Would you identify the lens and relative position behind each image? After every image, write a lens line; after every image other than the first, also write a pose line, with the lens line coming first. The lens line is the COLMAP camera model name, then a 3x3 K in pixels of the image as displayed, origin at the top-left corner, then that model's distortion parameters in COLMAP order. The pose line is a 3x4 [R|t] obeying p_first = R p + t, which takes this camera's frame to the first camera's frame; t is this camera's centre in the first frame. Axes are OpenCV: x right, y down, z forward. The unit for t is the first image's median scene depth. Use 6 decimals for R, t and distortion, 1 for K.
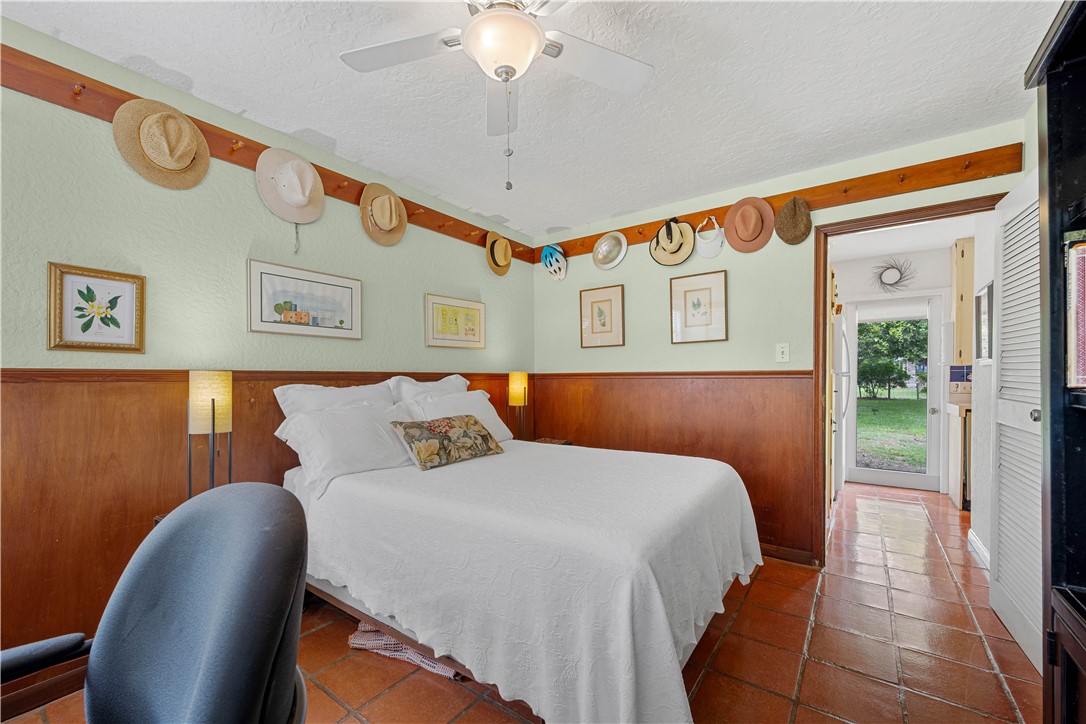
lens RADIAL K [[429.6, 0, 548.6], [0, 429.6, 367.7], [0, 0, 1]] dist [-0.000144, -0.000165]
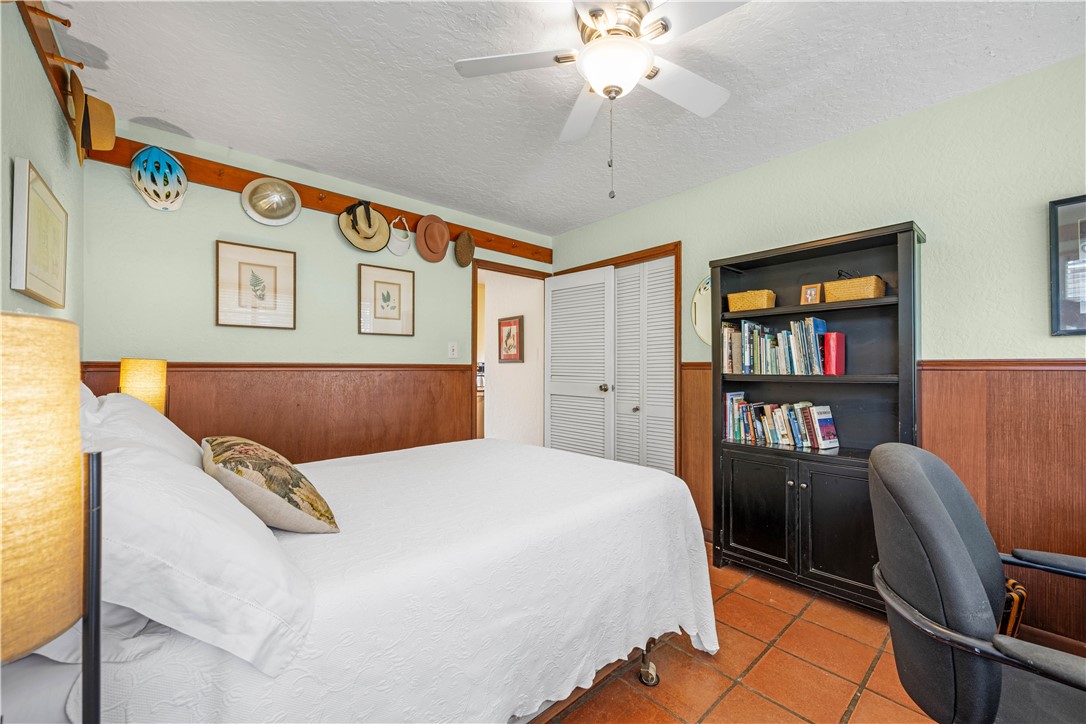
lens RADIAL K [[424.6, 0, 544.6], [0, 424.6, 360.1], [0, 0, 1]] dist [-0.003761, -0.000334]
pose [[0.220325, 0.025613, 0.975090, -0.530907], [-0.019274, 0.999574, -0.021902, 0.014367], [-0.975236, -0.013968, 0.220725, 0.410728]]
